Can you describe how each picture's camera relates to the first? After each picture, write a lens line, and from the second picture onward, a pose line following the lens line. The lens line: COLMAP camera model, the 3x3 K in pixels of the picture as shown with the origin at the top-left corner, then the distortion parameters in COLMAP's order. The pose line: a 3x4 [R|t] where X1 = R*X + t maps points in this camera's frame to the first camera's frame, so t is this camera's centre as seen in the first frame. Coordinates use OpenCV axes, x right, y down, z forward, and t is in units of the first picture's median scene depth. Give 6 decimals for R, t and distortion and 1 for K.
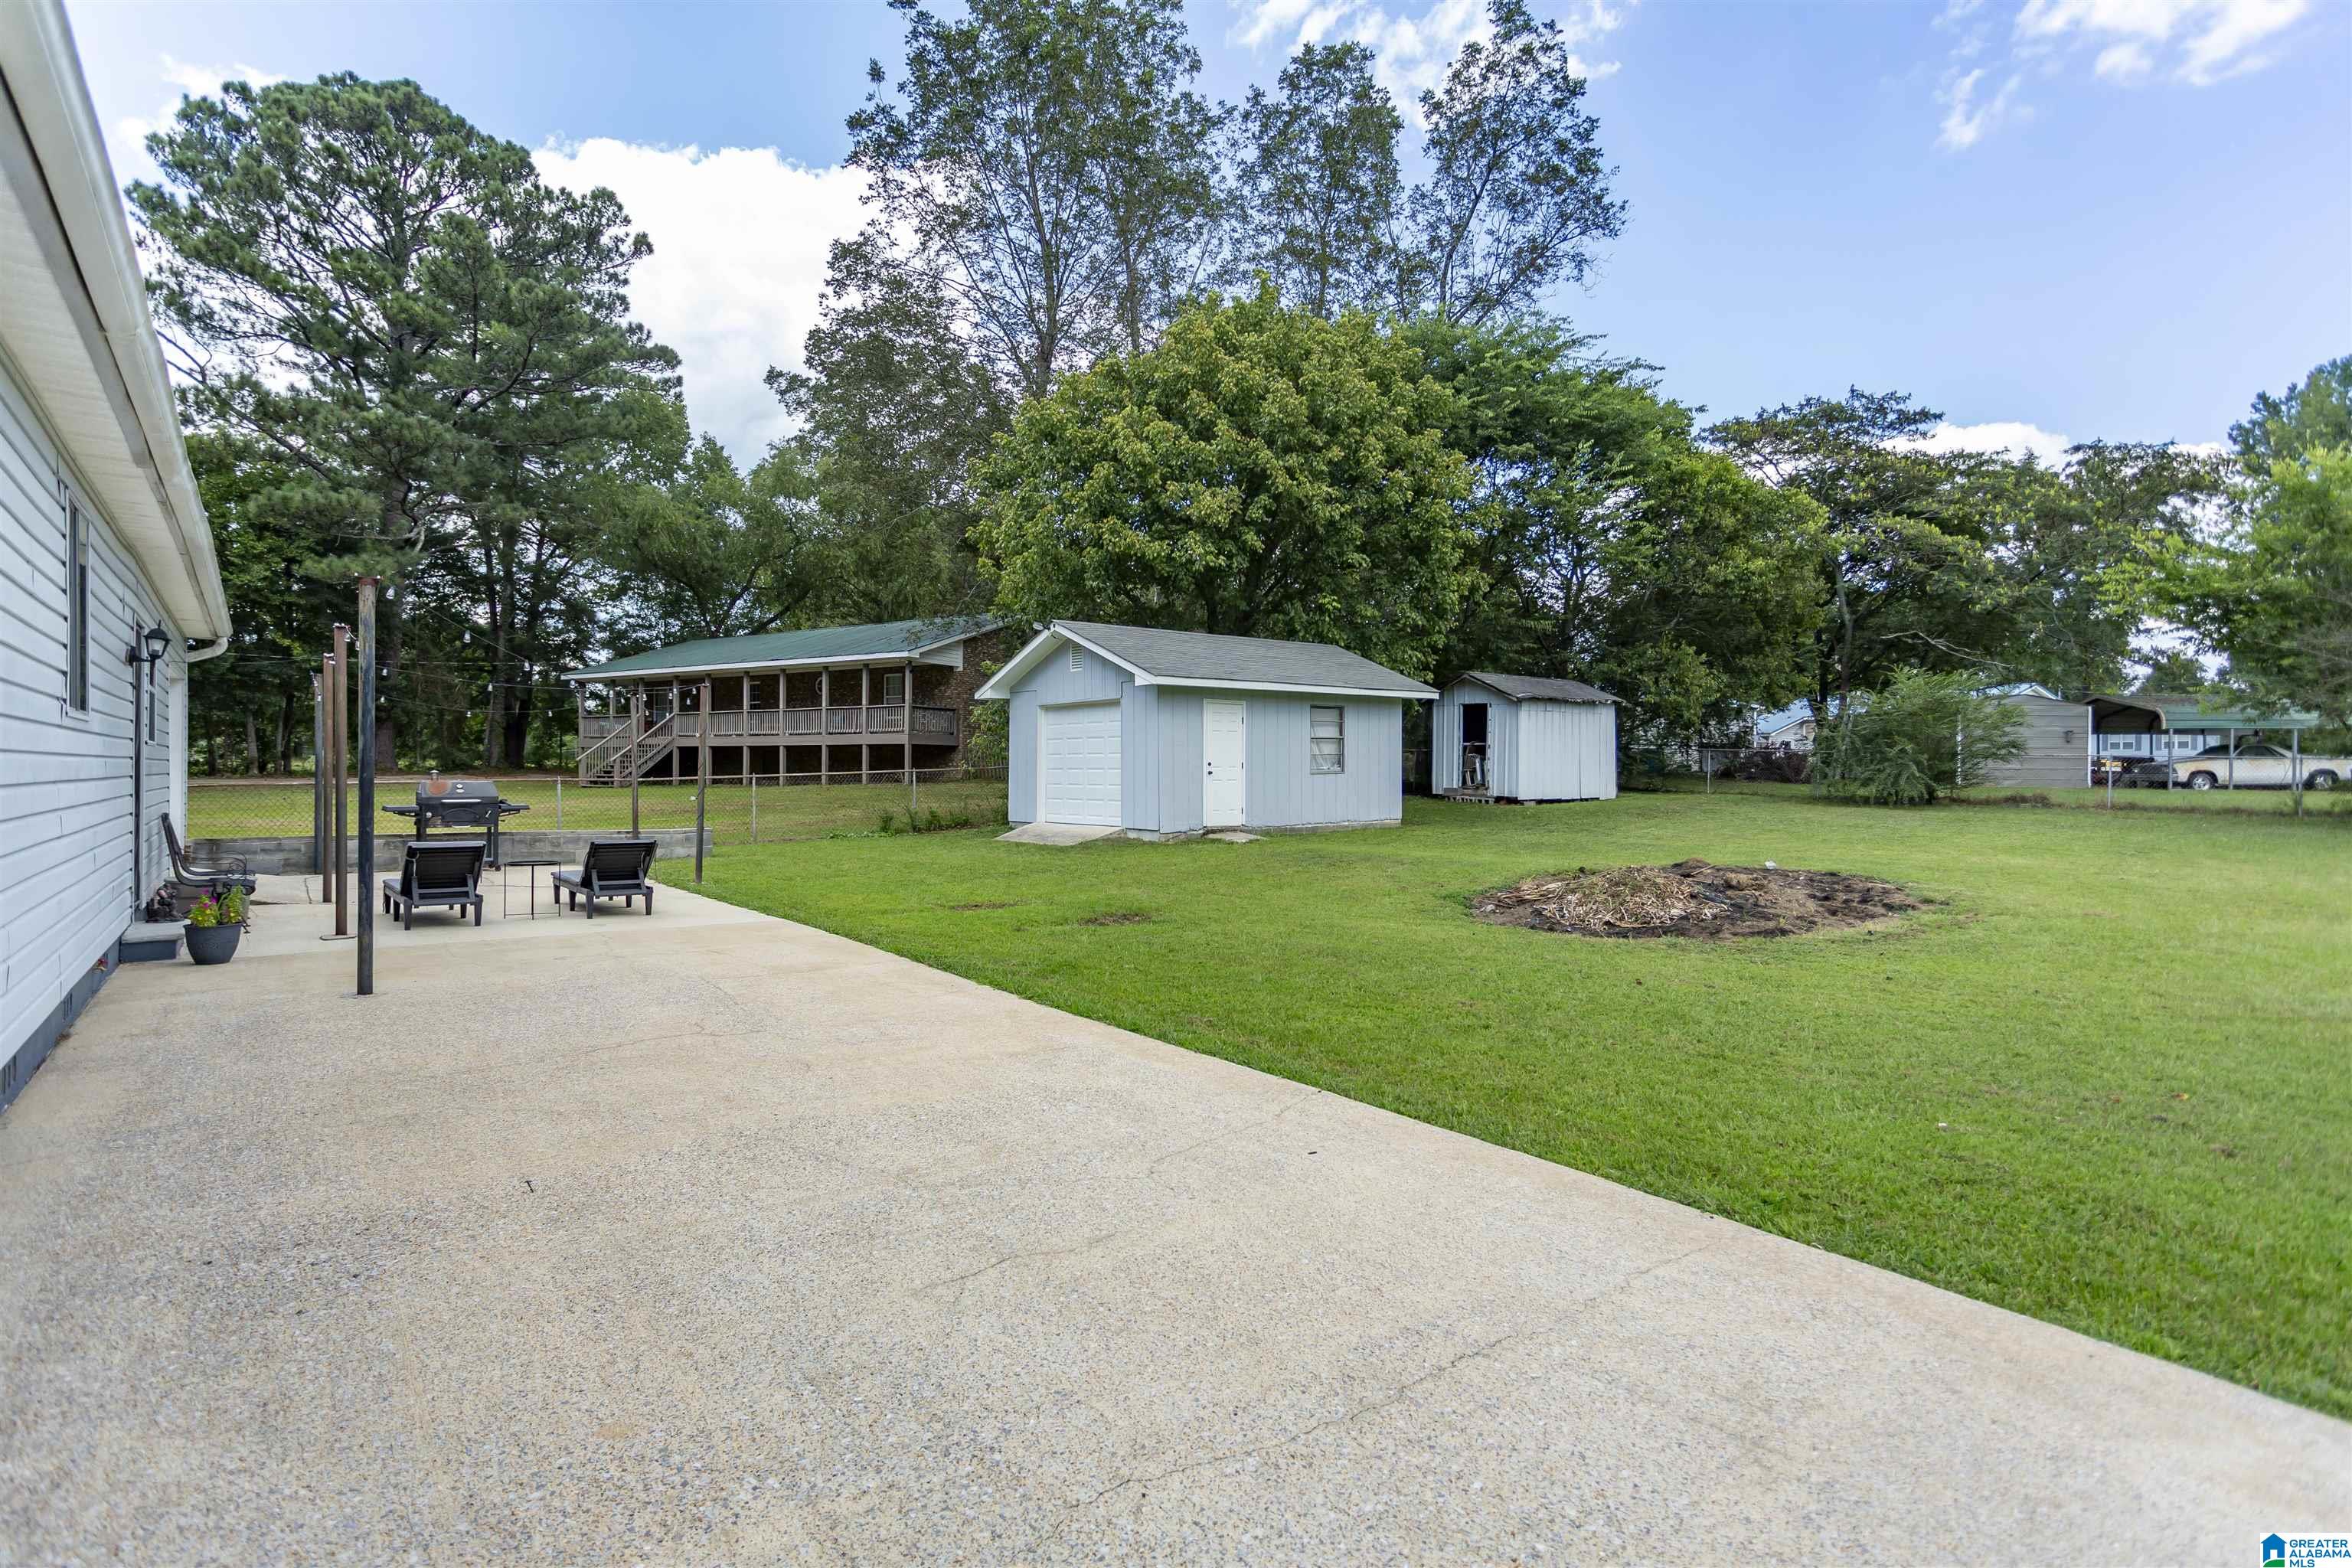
lens RADIAL K [[1103.9, 0, 1174.4], [0, 1103.9, 789.4], [0, 0, 1]] dist [0.003093, 0.001542]
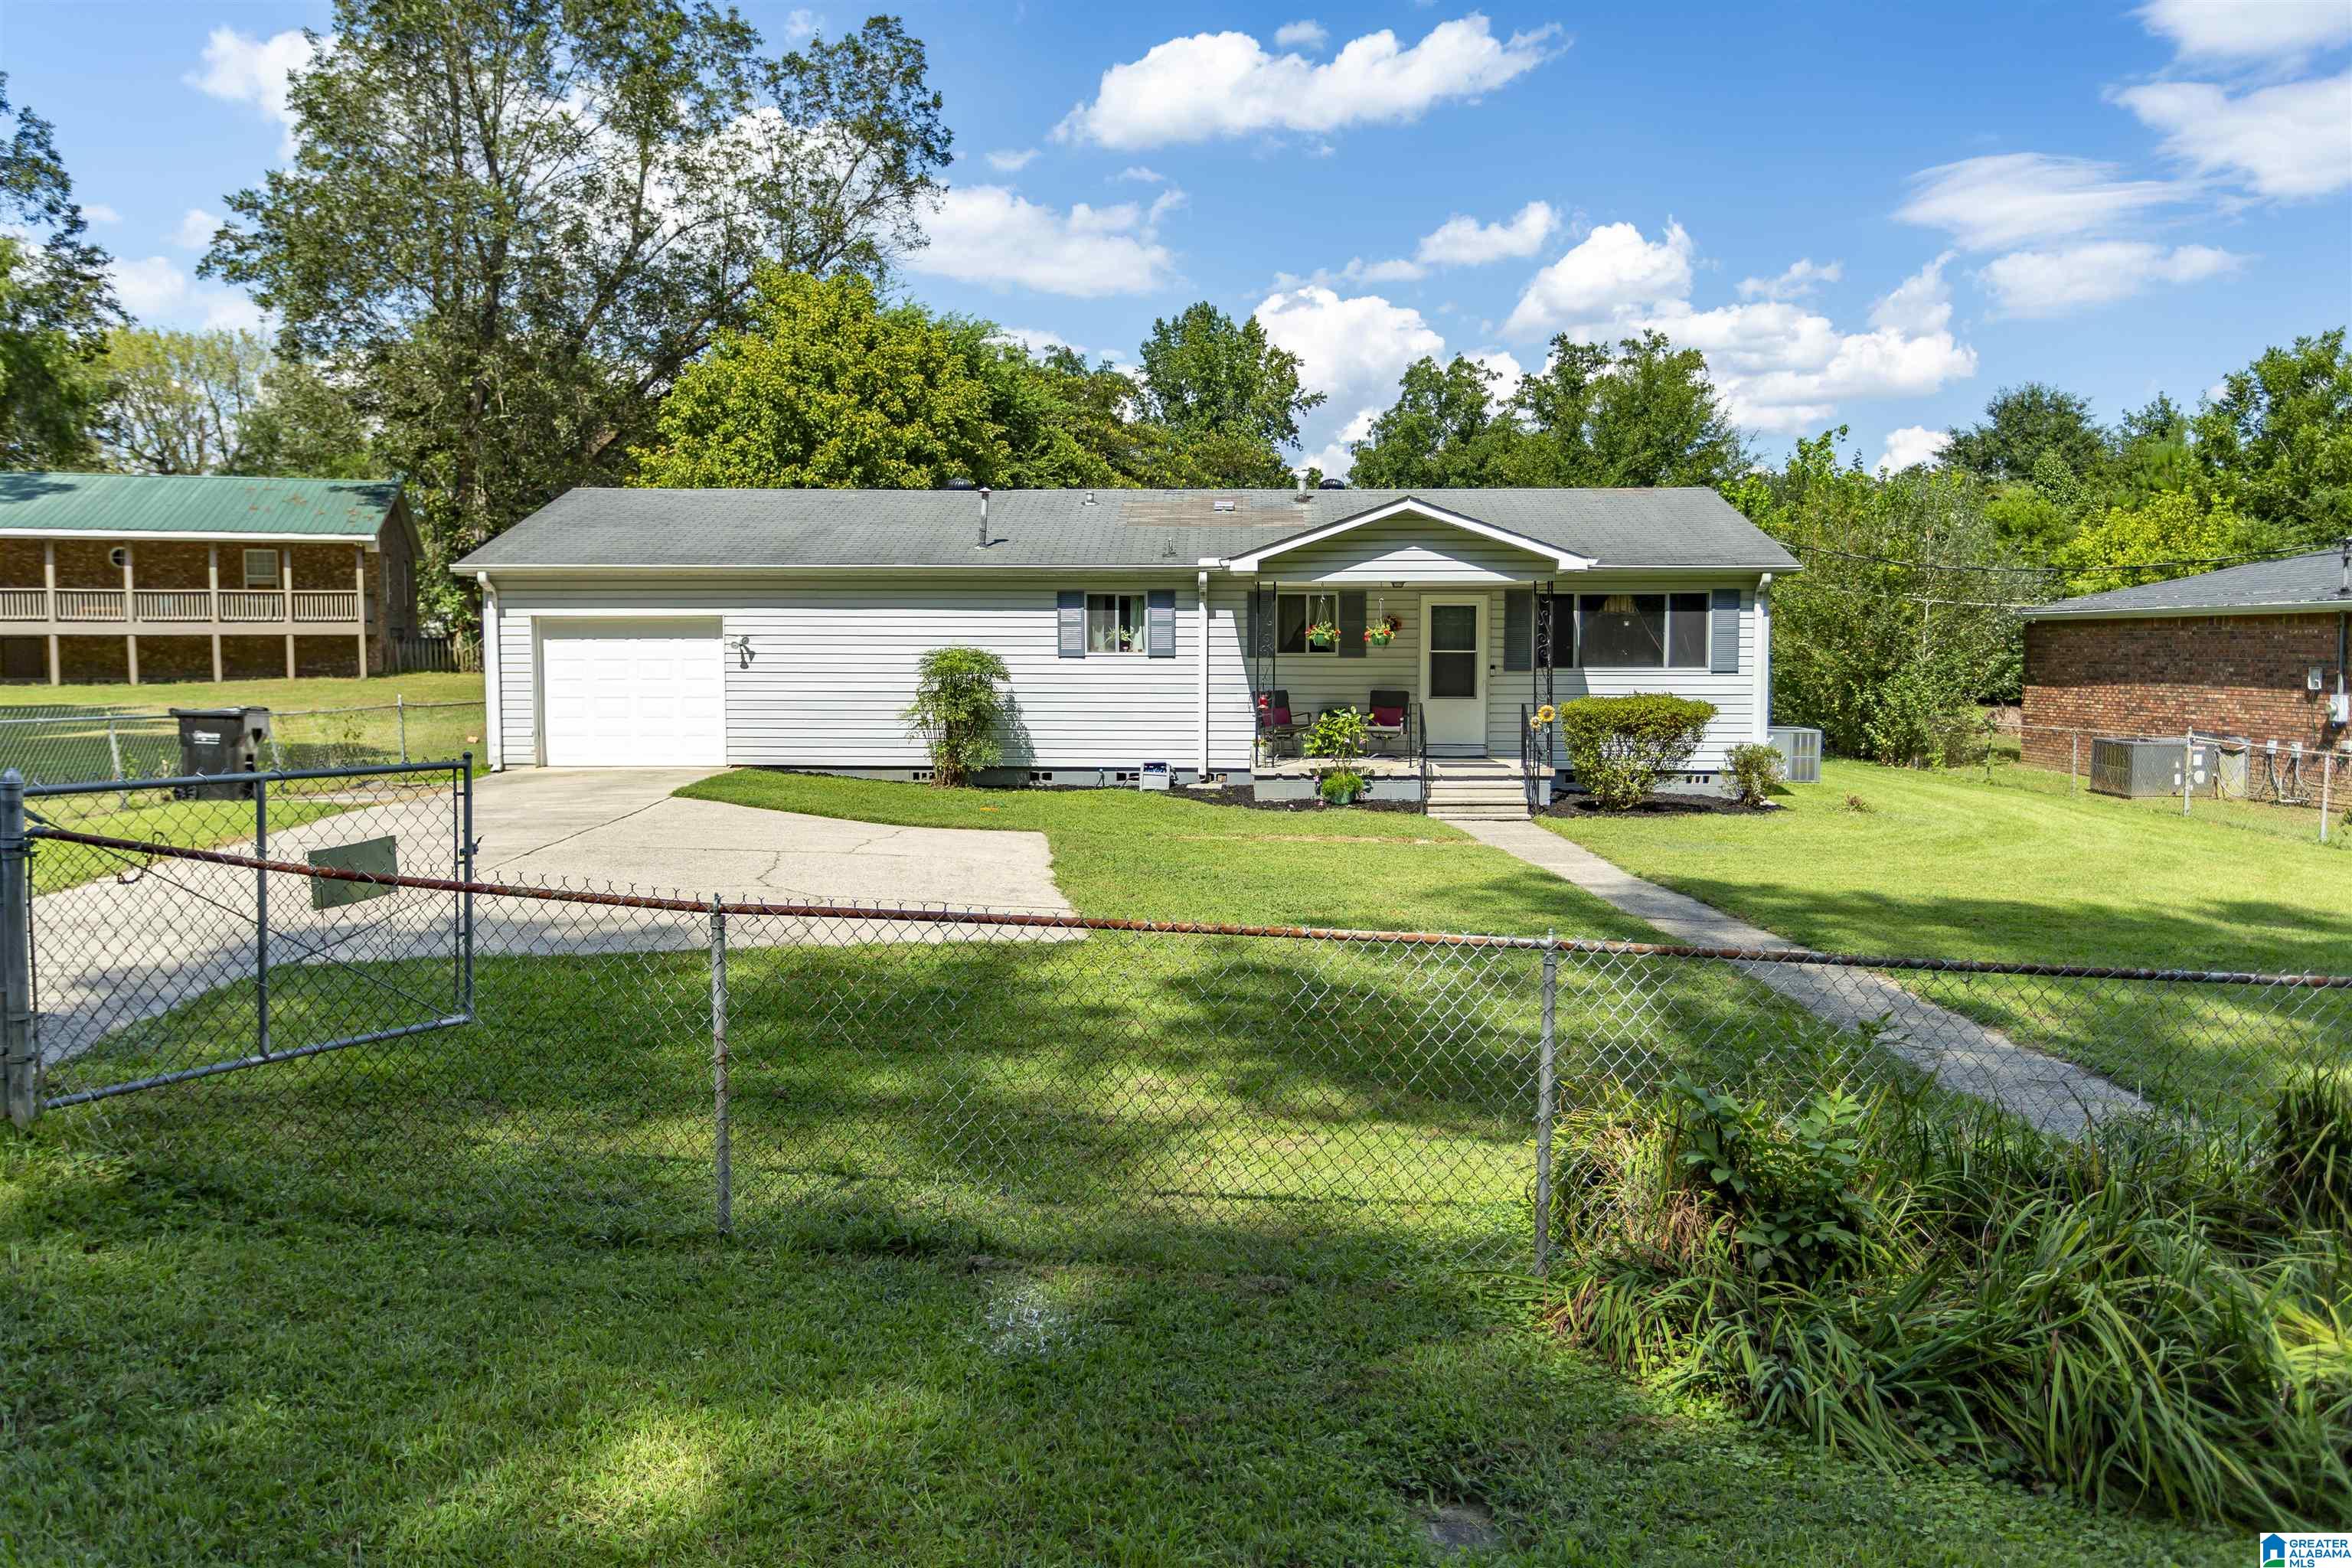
lens RADIAL K [[1664.3, 0, 1181.1], [0, 1664.3, 772.3], [0, 0, 1]] dist [-0.005822, 0.000890]
pose [[0.655922, -0.063483, 0.752155, -1.382941], [0.018324, 0.997503, 0.068211, -0.016736], [-0.754606, -0.030959, 0.655447, -0.675430]]
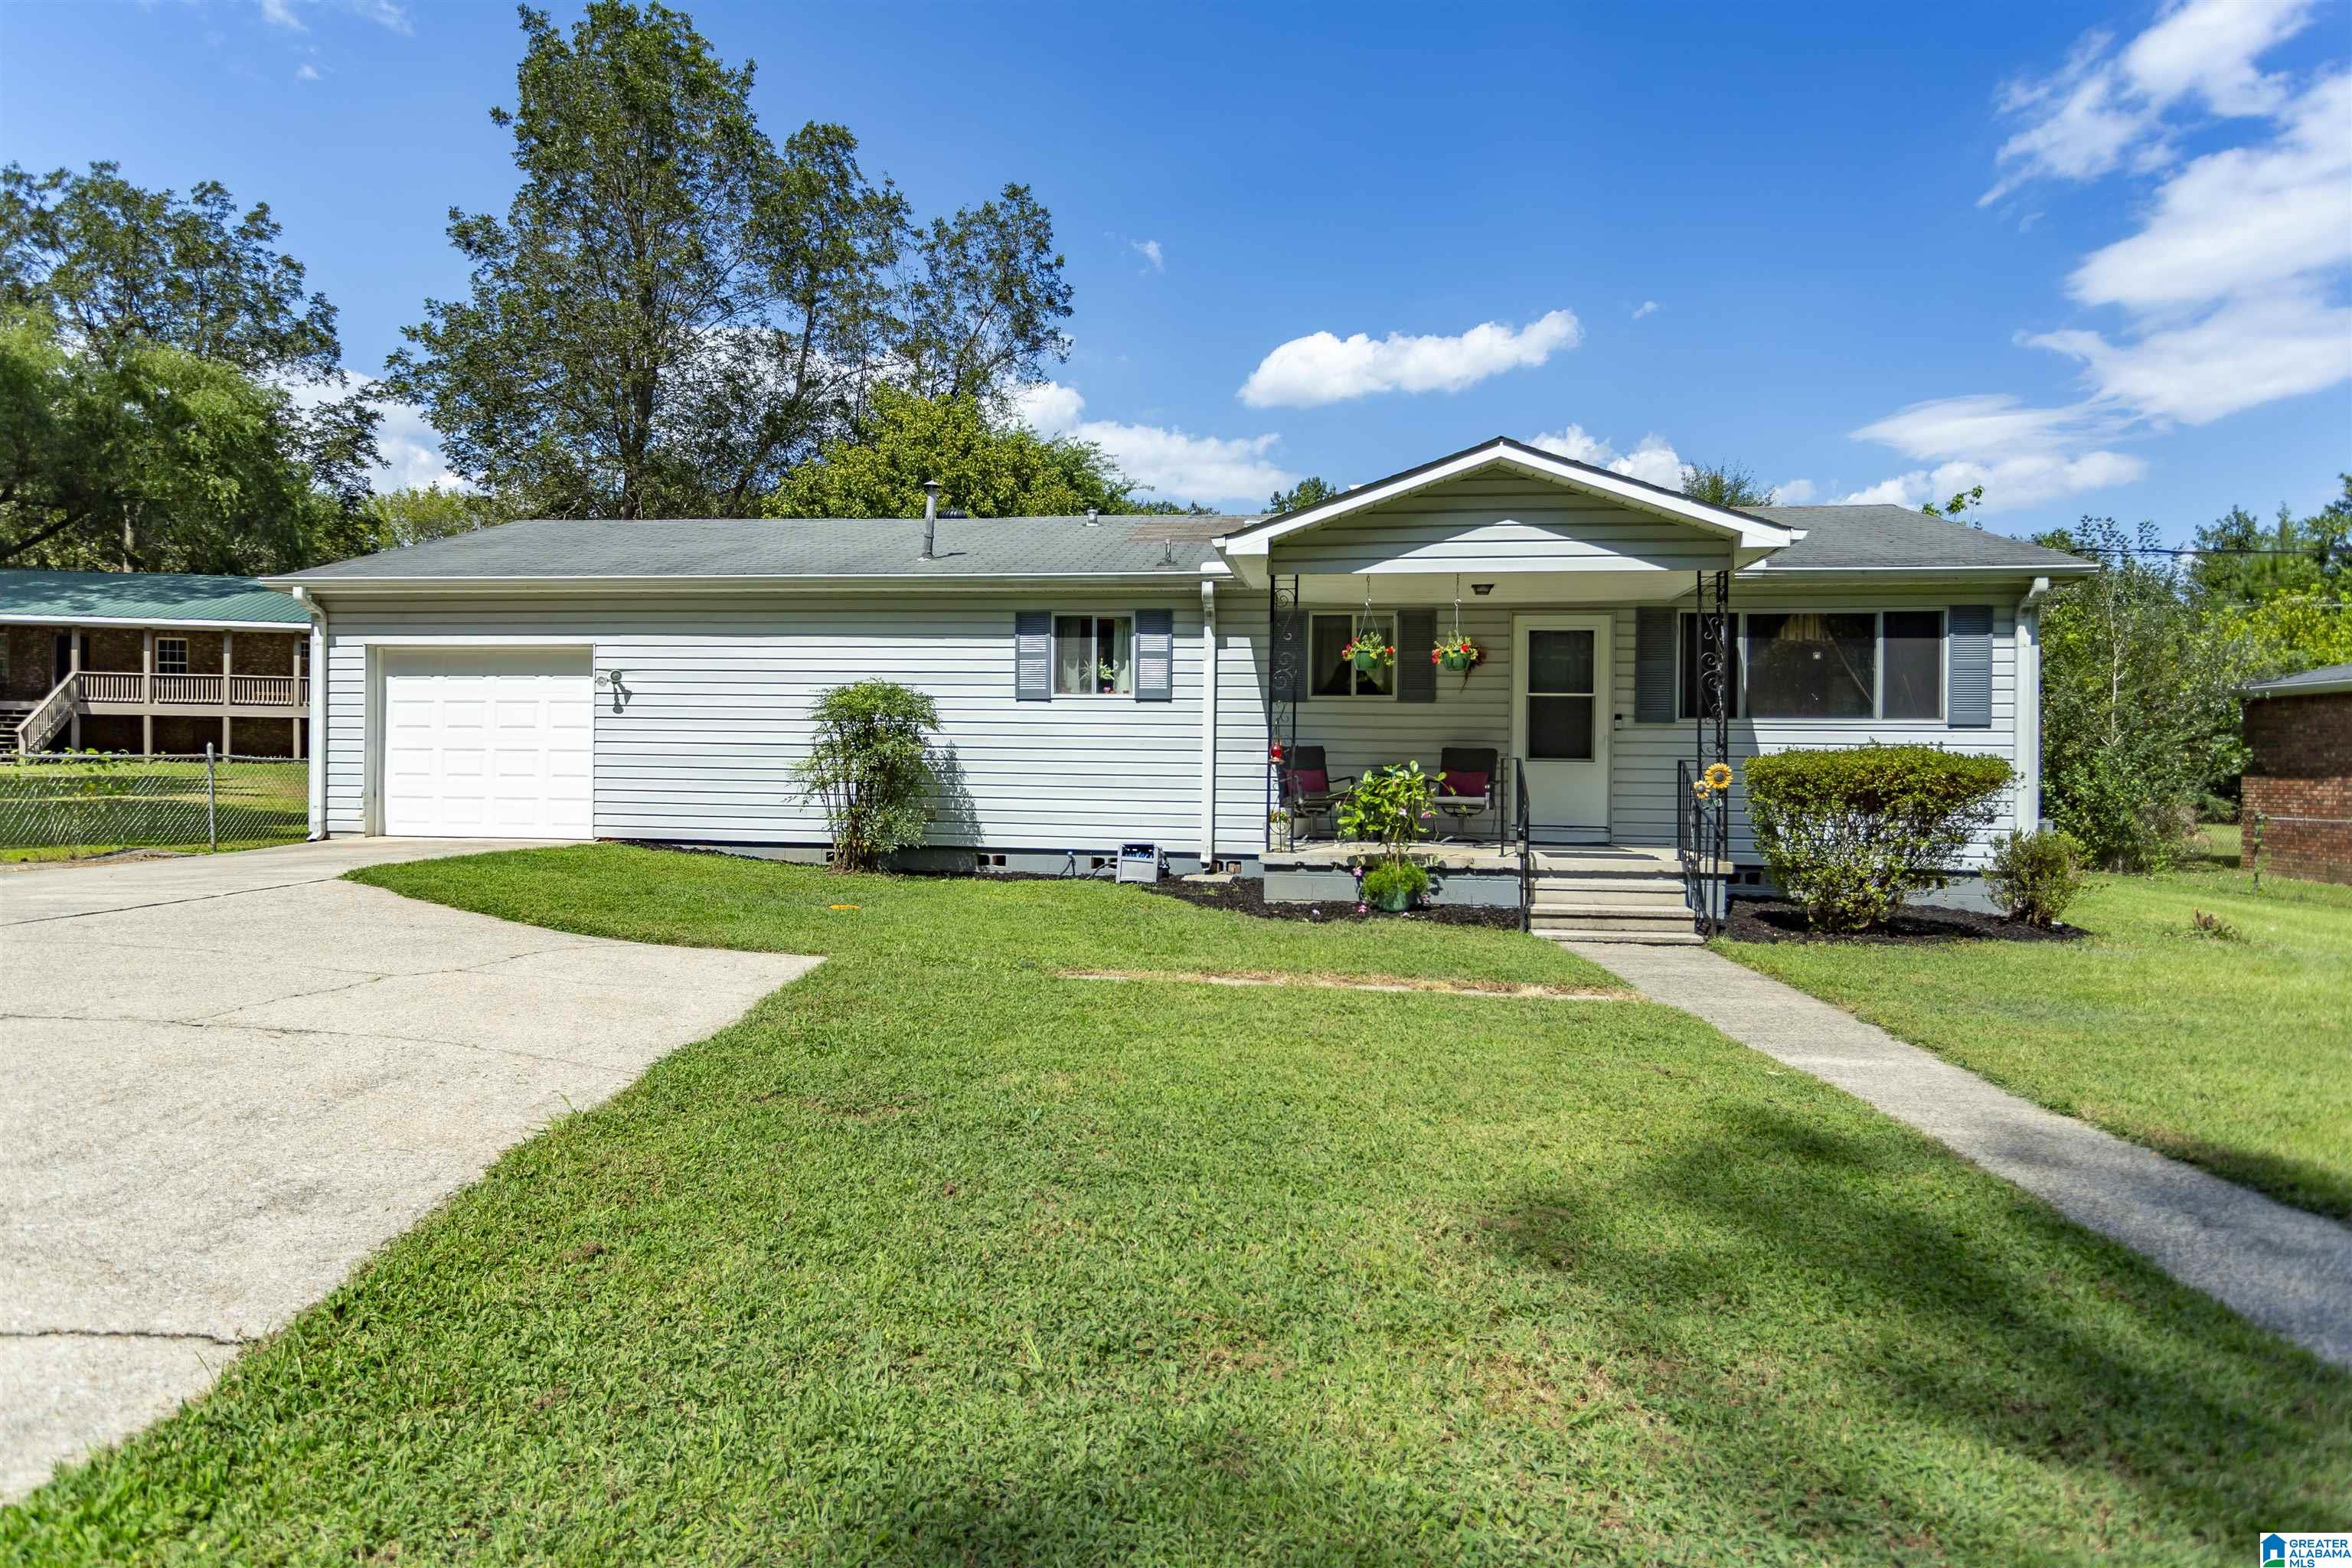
lens RADIAL K [[1283.3, 0, 1169.6], [0, 1283.3, 763.7], [0, 0, 1]] dist [0.001981, 0.002376]
pose [[0.729796, 0.002675, 0.683660, -0.976119], [0.006023, 0.999928, -0.010342, 0.019448], [-0.683638, 0.011666, 0.729728, -0.400095]]
